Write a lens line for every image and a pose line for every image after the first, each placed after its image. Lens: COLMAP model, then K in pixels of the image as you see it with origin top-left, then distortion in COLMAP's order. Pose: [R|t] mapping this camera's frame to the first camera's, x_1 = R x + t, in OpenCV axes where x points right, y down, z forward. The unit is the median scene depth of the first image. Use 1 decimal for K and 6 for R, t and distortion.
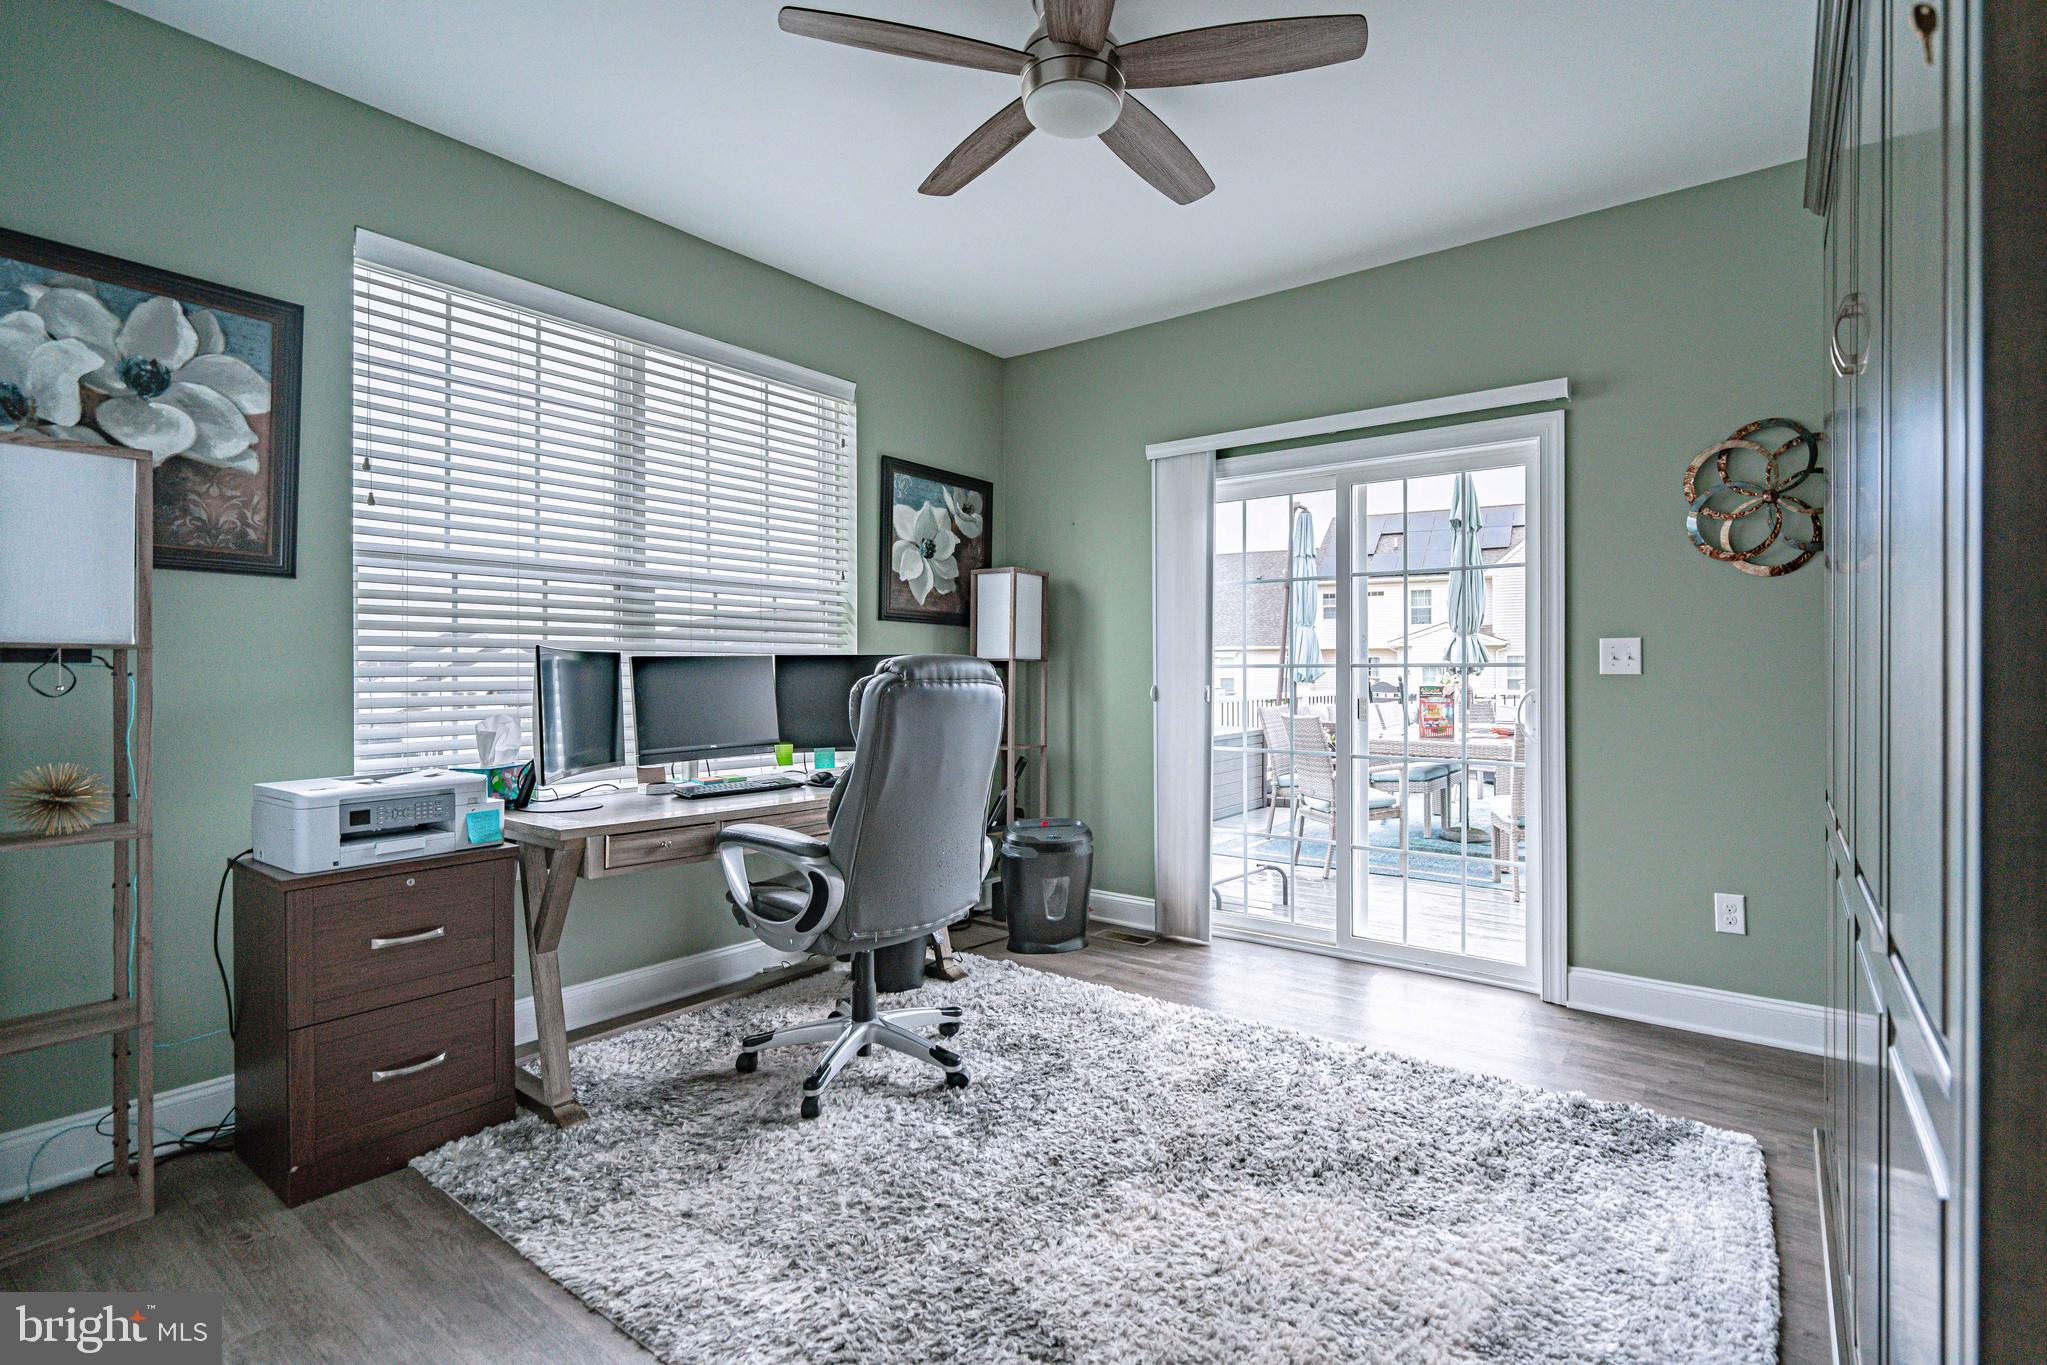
lens RADIAL K [[968.6, 0, 1038.5], [0, 968.6, 672.4], [0, 0, 1]] dist [-0.001630, -0.000144]
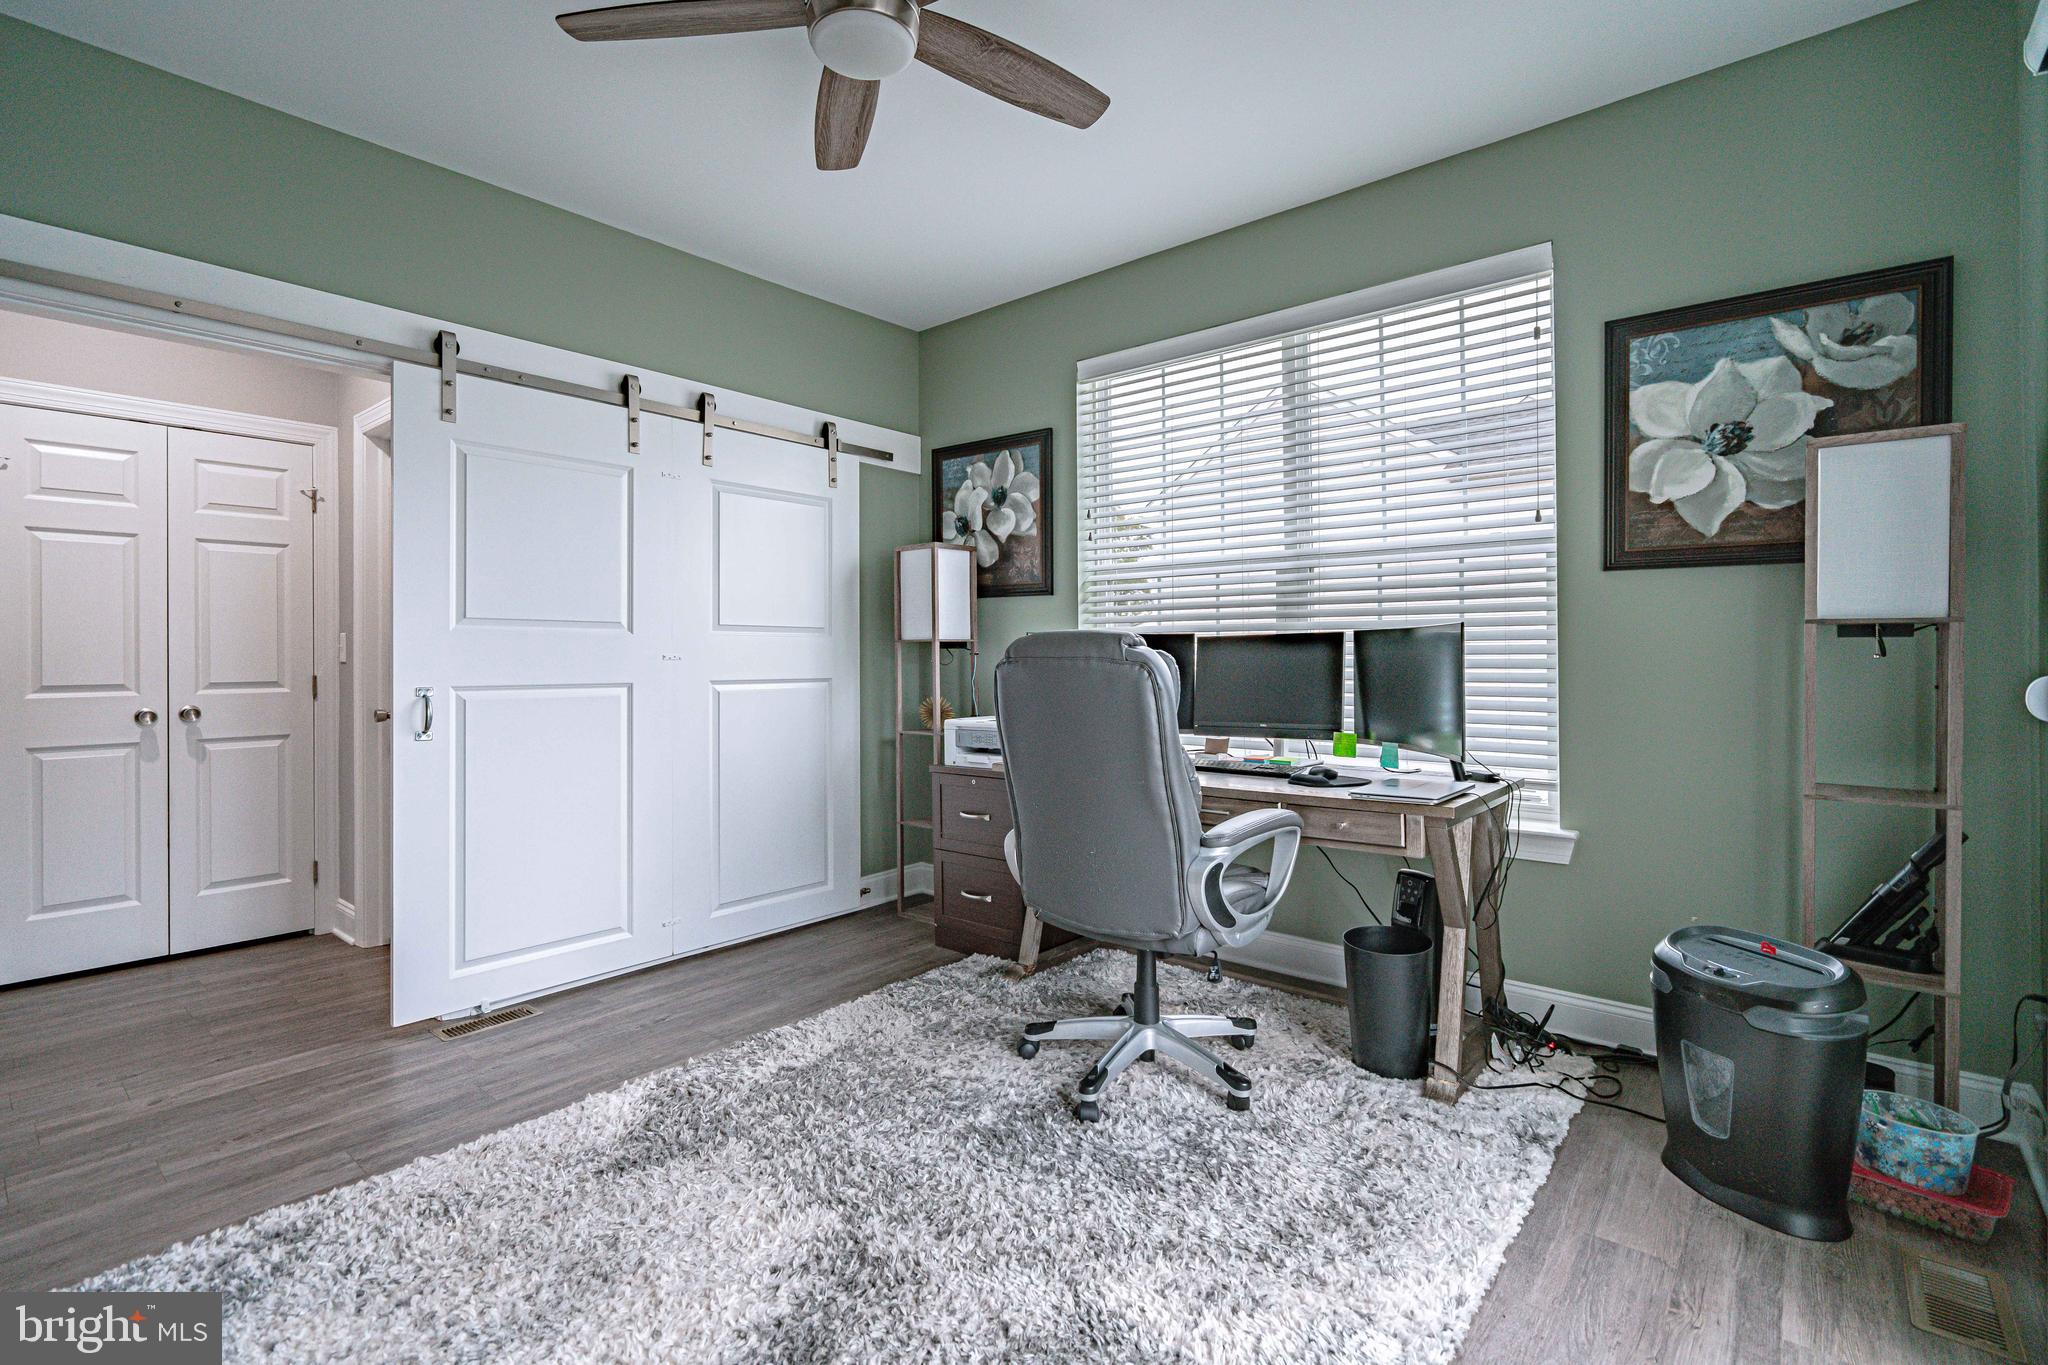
lens RADIAL K [[941.8, 0, 1052.6], [0, 941.8, 652.0], [0, 0, 1]] dist [-0.002736, 0.001175]
pose [[-0.036132, -0.000528, -0.999347, 0.753387], [0.006127, 0.999981, -0.000750, 0.000481], [0.999328, -0.006150, -0.036128, 0.968772]]
